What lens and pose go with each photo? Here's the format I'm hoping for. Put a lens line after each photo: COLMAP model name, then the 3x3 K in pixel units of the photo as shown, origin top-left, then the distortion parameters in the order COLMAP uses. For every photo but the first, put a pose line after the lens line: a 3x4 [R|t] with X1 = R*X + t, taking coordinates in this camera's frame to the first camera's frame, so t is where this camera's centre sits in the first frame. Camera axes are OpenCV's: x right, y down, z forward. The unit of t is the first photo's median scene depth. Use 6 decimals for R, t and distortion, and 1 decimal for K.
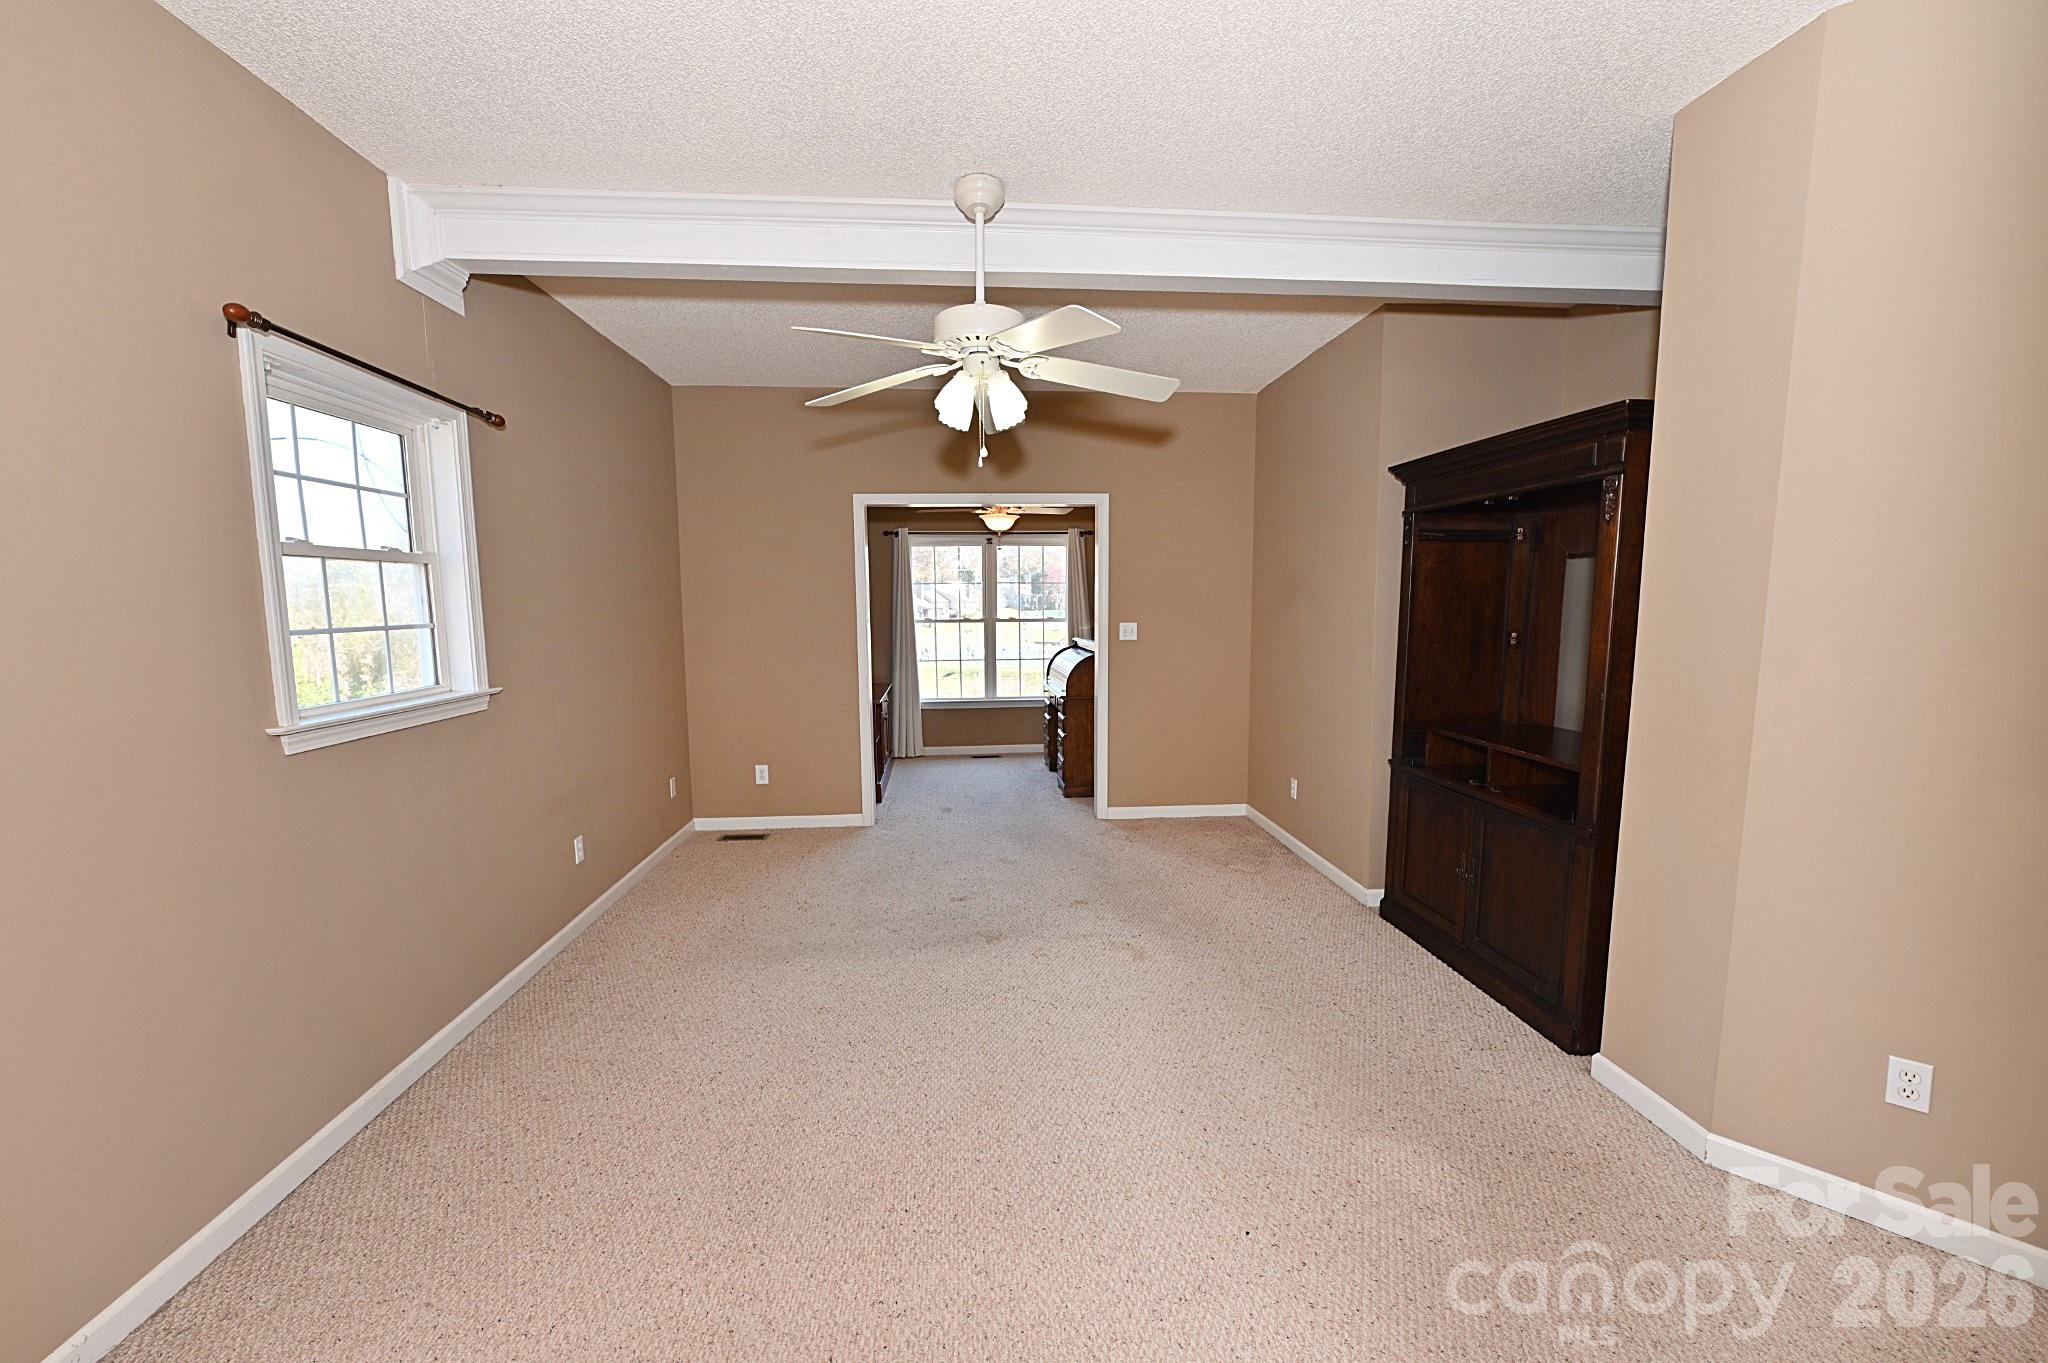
lens RADIAL K [[812.3, 0, 1019.0], [0, 812.3, 697.2], [0, 0, 1]] dist [-0.005446, -0.000705]
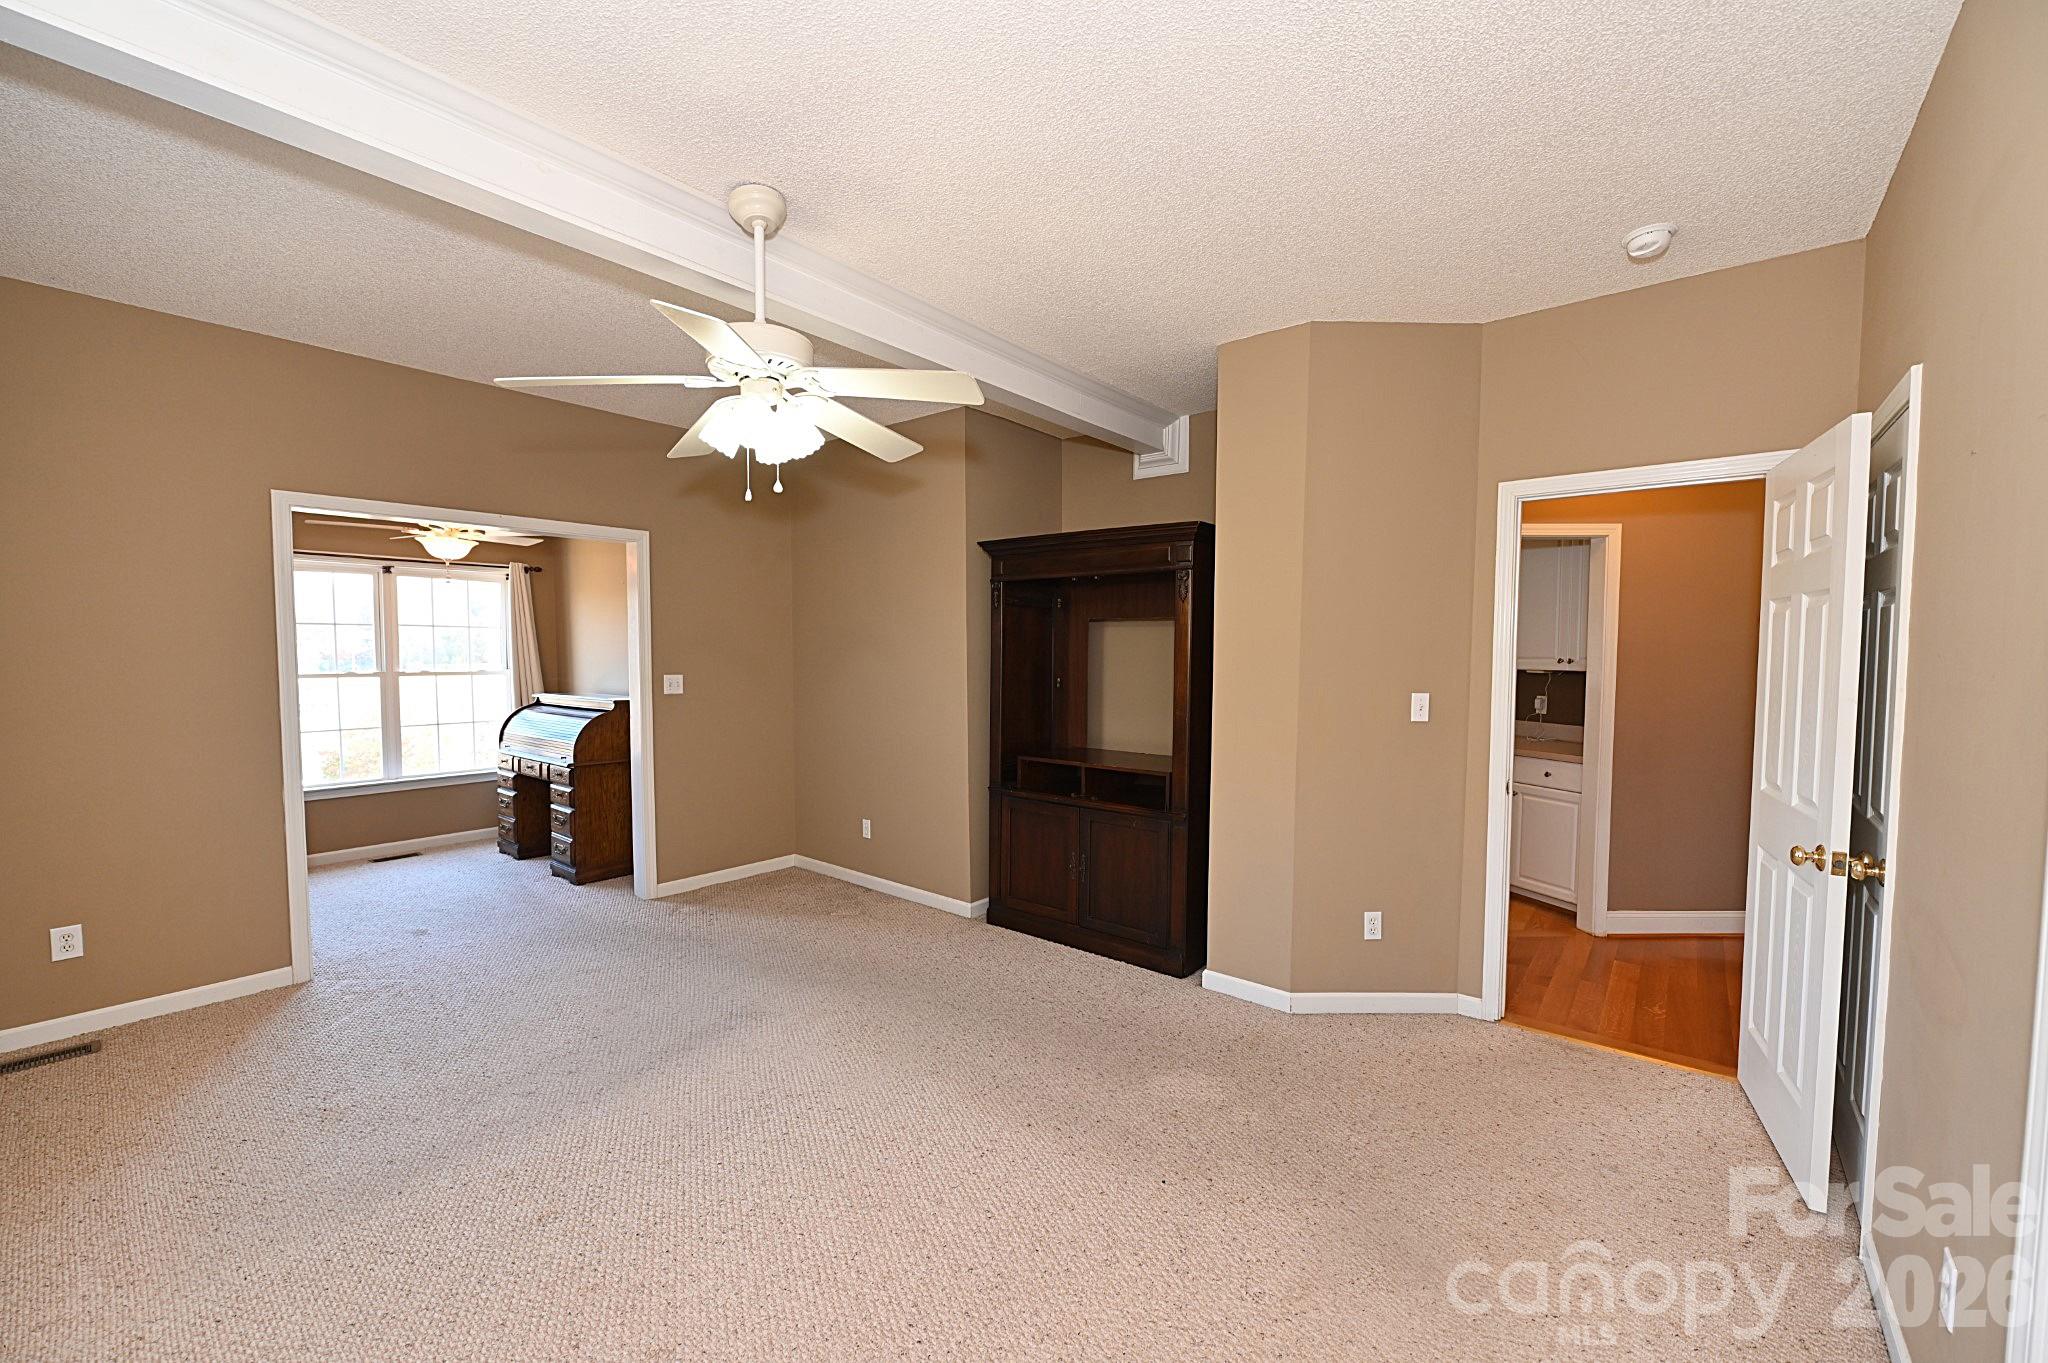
lens RADIAL K [[812.3, 0, 1026.3], [0, 812.3, 689.8], [0, 0, 1]] dist [-0.005446, -0.000705]
pose [[0.694218, -0.027111, 0.719254, -0.236213], [0.076939, 0.996360, -0.036705, -0.010905], [-0.715641, 0.080820, 0.693777, 0.087332]]
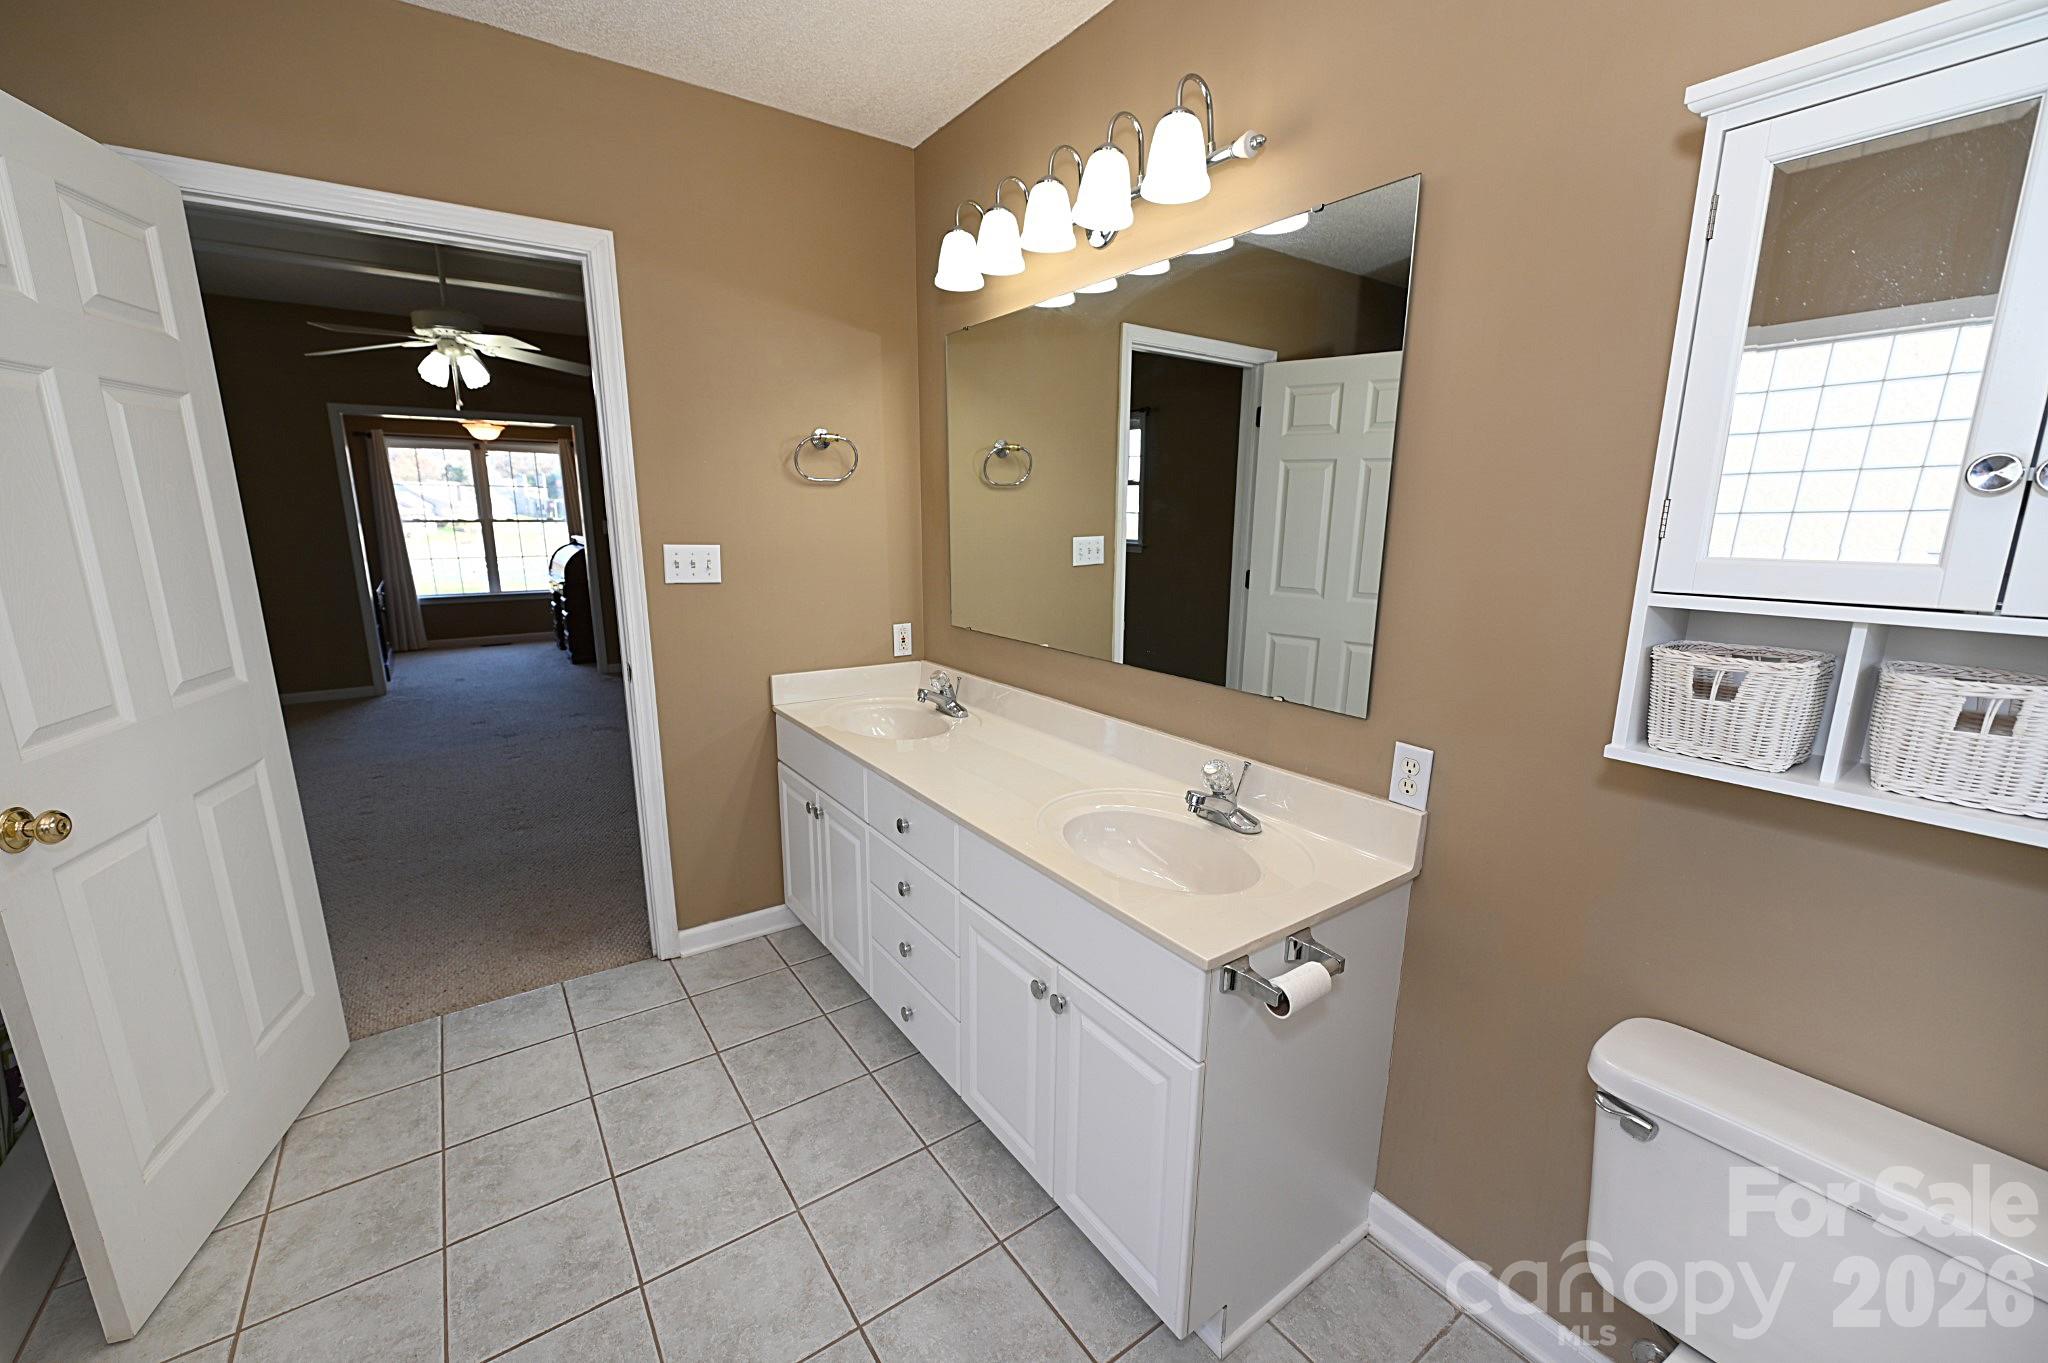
lens RADIAL K [[812.3, 0, 1022.0], [0, 812.3, 686.8], [0, 0, 1]] dist [-0.005446, -0.000705]
pose [[0.861473, -0.096573, 0.498536, 0.029292], [0.047899, 0.992826, 0.109553, 0.061616], [-0.505540, -0.070498, 0.859918, -0.459915]]
